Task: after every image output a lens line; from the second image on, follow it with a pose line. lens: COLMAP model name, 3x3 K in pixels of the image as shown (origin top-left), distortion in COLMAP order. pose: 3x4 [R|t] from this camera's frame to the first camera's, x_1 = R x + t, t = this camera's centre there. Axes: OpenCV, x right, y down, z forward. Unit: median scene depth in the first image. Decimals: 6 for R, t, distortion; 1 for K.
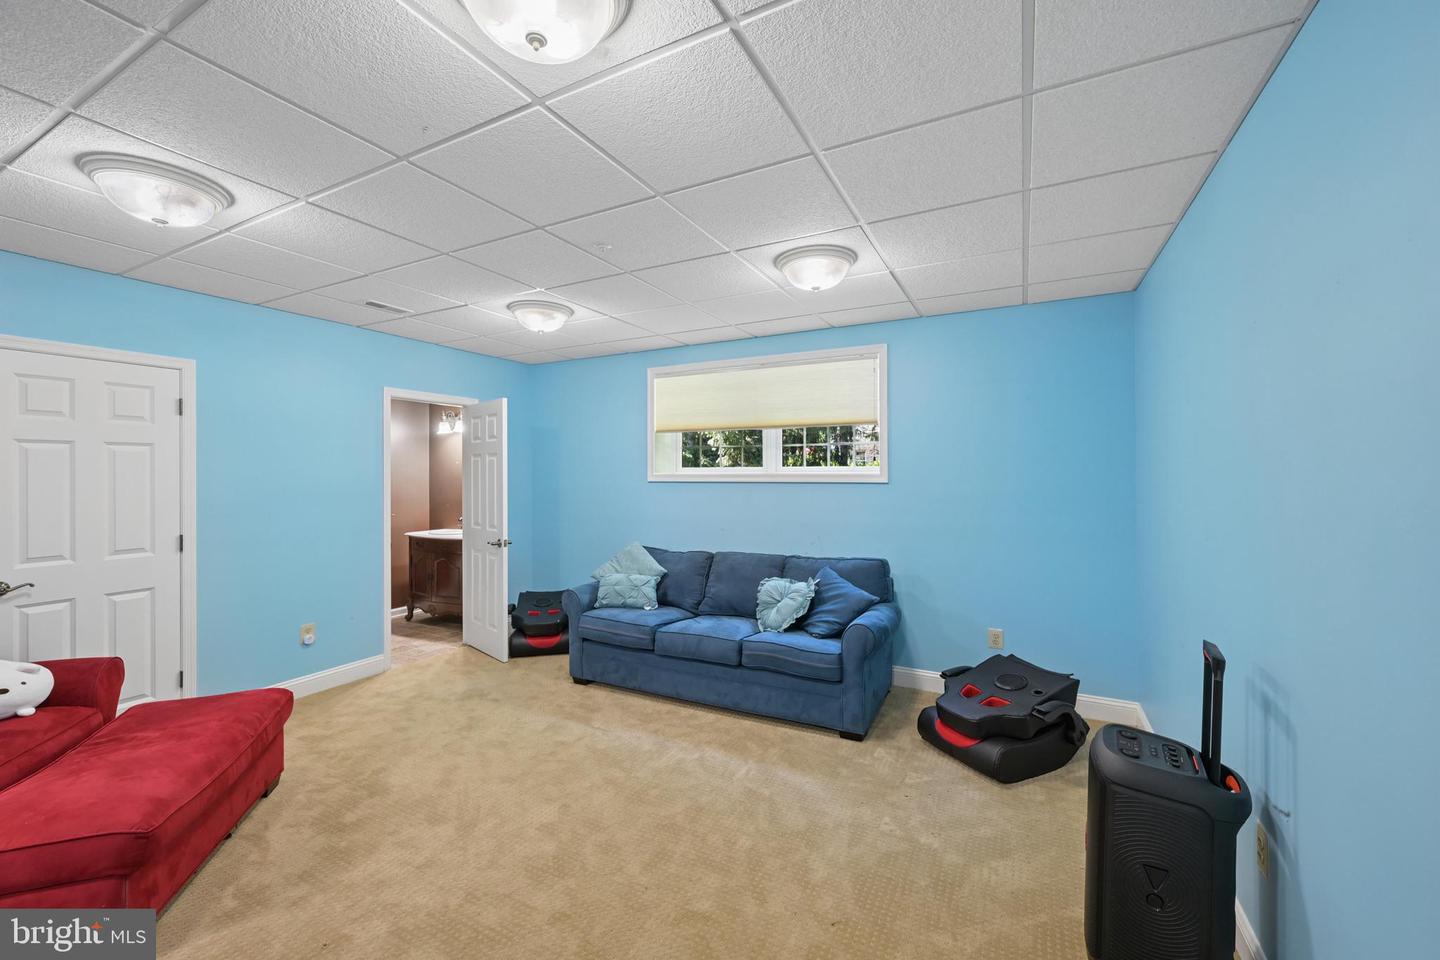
lens RADIAL K [[570.7, 0, 720.1], [0, 570.7, 477.5], [0, 0, 1]] dist [-0.000029, -0.000652]
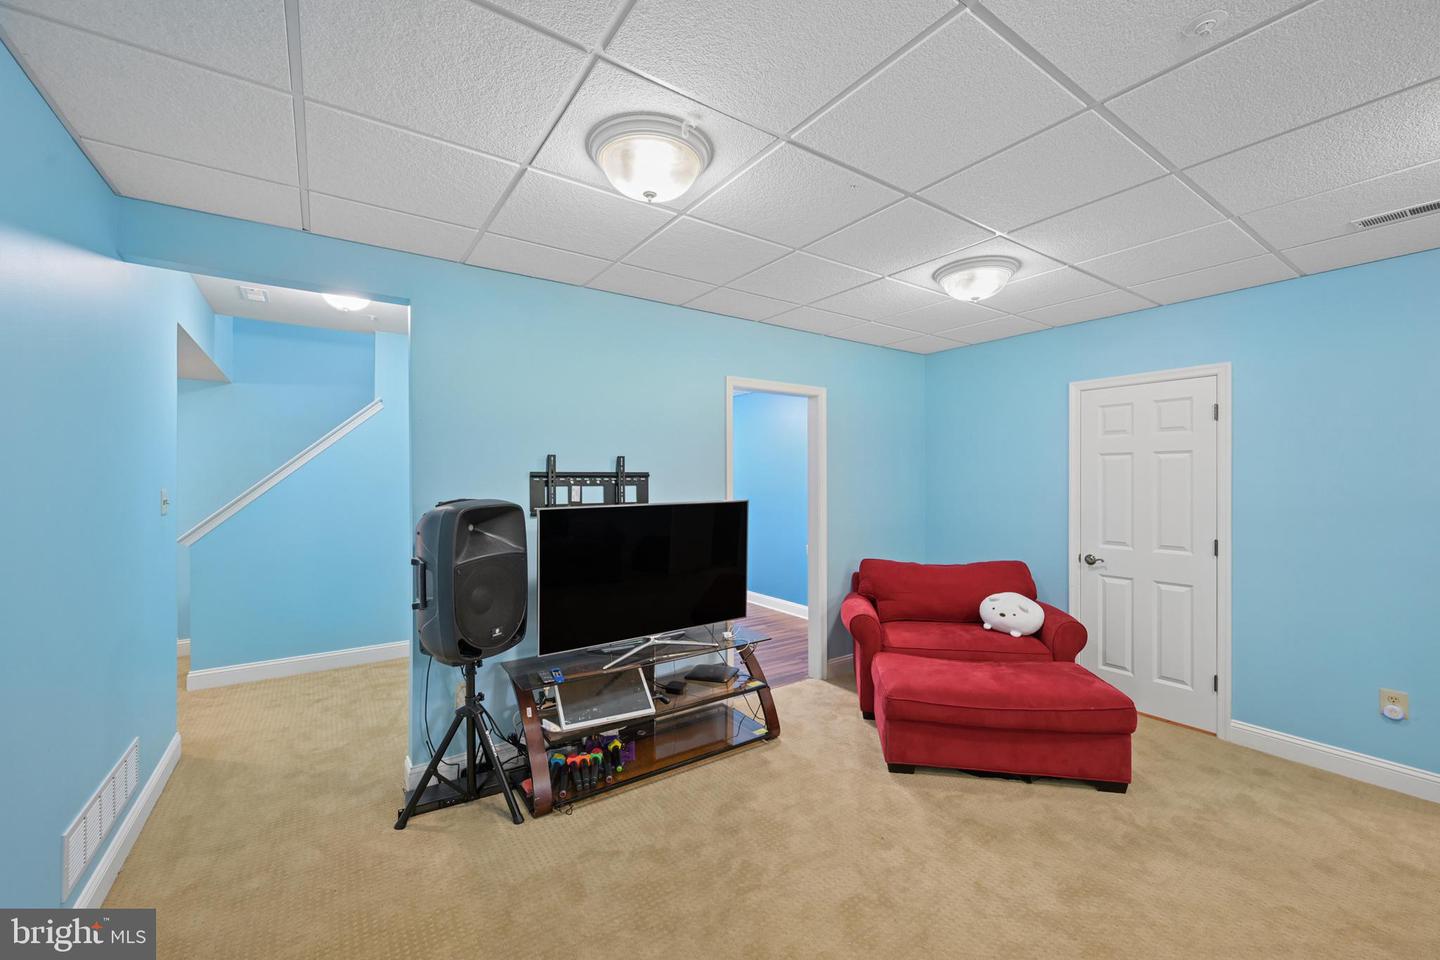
lens RADIAL K [[570.7, 0, 716.2], [0, 570.7, 480.0], [0, 0, 1]] dist [-0.000029, -0.000652]
pose [[-0.460871, 0.005778, -0.887448, 0.363791], [-0.005973, 0.999936, 0.009612, -0.009260], [0.887447, 0.009730, -0.460807, 0.703293]]
